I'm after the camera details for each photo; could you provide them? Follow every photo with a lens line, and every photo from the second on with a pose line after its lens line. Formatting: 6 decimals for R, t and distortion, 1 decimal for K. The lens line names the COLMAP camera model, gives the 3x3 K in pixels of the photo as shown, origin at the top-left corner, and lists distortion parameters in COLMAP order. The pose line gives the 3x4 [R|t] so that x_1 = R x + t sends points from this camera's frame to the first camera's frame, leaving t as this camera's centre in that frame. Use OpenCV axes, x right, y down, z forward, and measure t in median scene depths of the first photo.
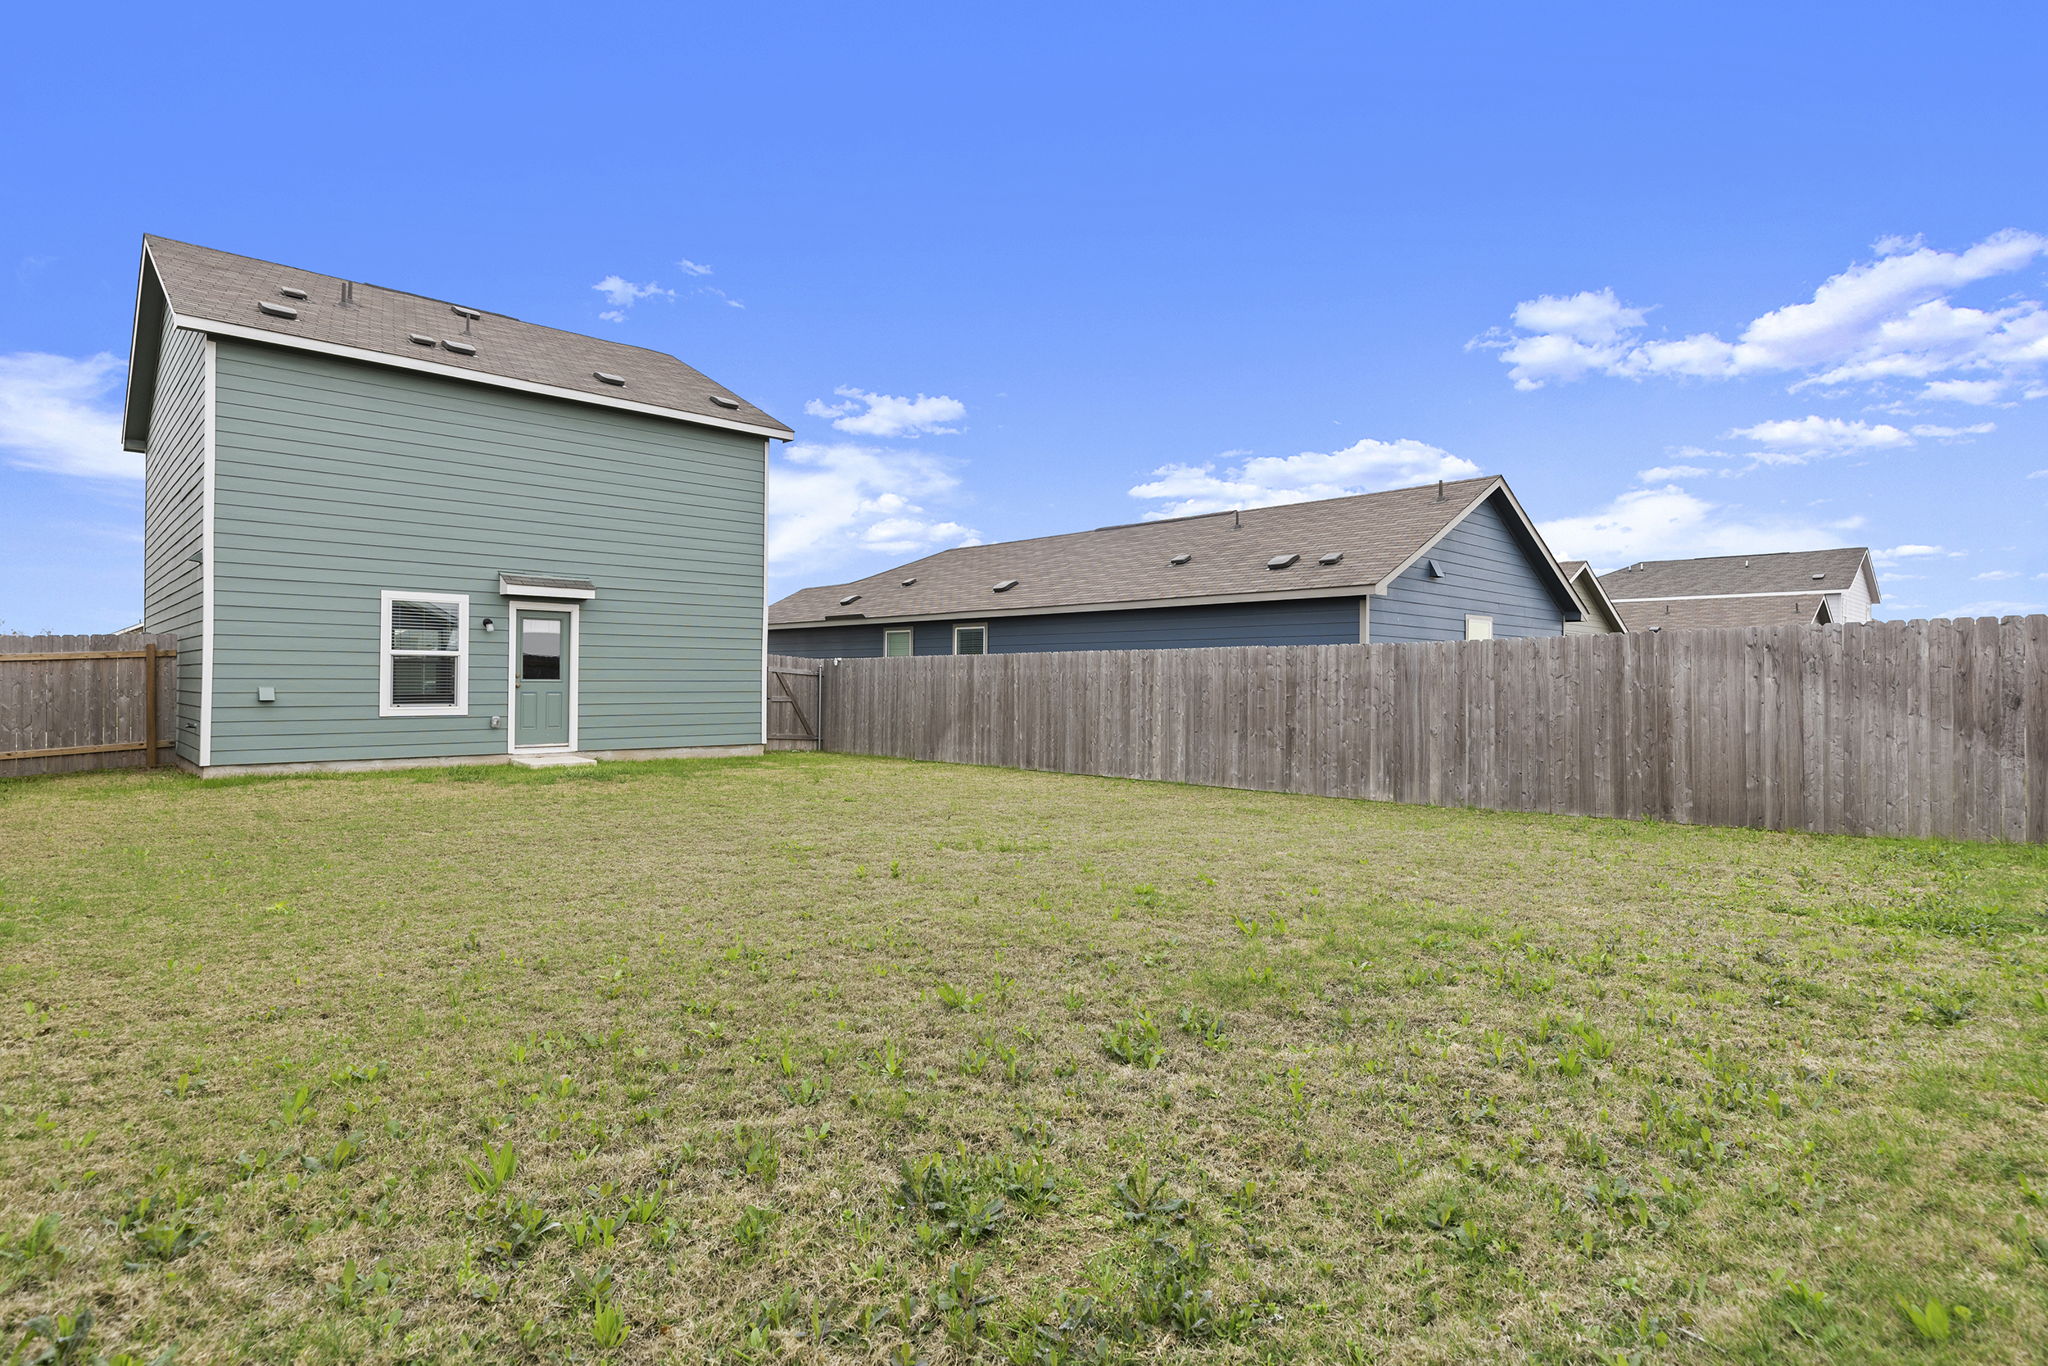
lens RADIAL K [[1074.4, 0, 1014.5], [0, 1074.4, 680.8], [0, 0, 1]] dist [0.002385, -0.000055]
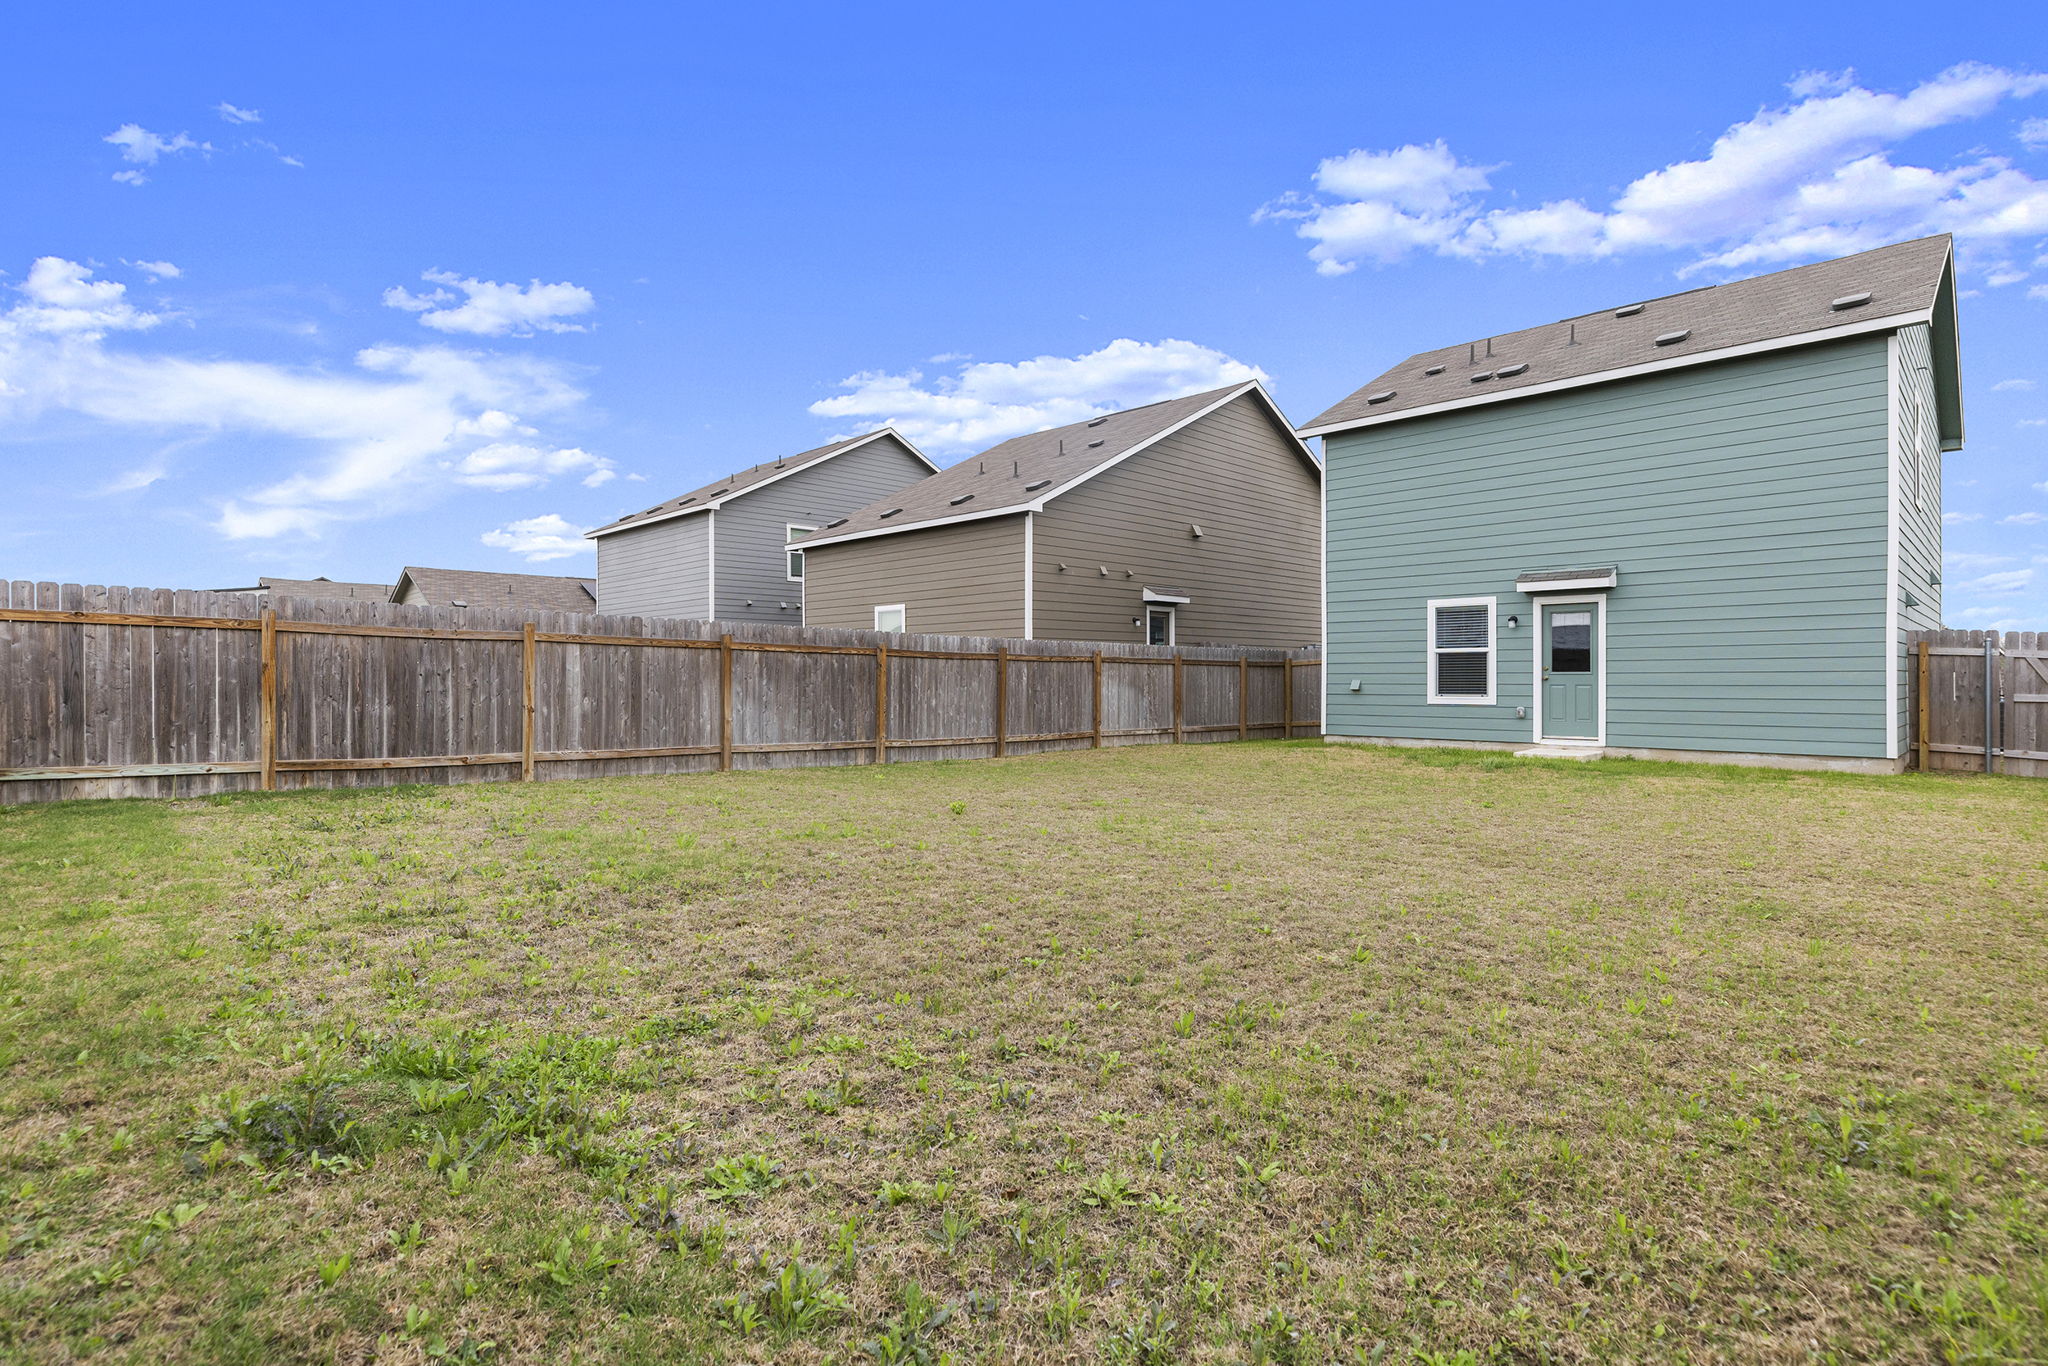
lens RADIAL K [[1074.4, 0, 1014.5], [0, 1074.4, 680.8], [0, 0, 1]] dist [0.002385, -0.000055]
pose [[-0.017401, -0.002464, -0.999846, 0.595443], [0.002661, 0.999993, -0.002510, 0.008390], [0.999845, -0.002705, -0.017395, 0.515125]]
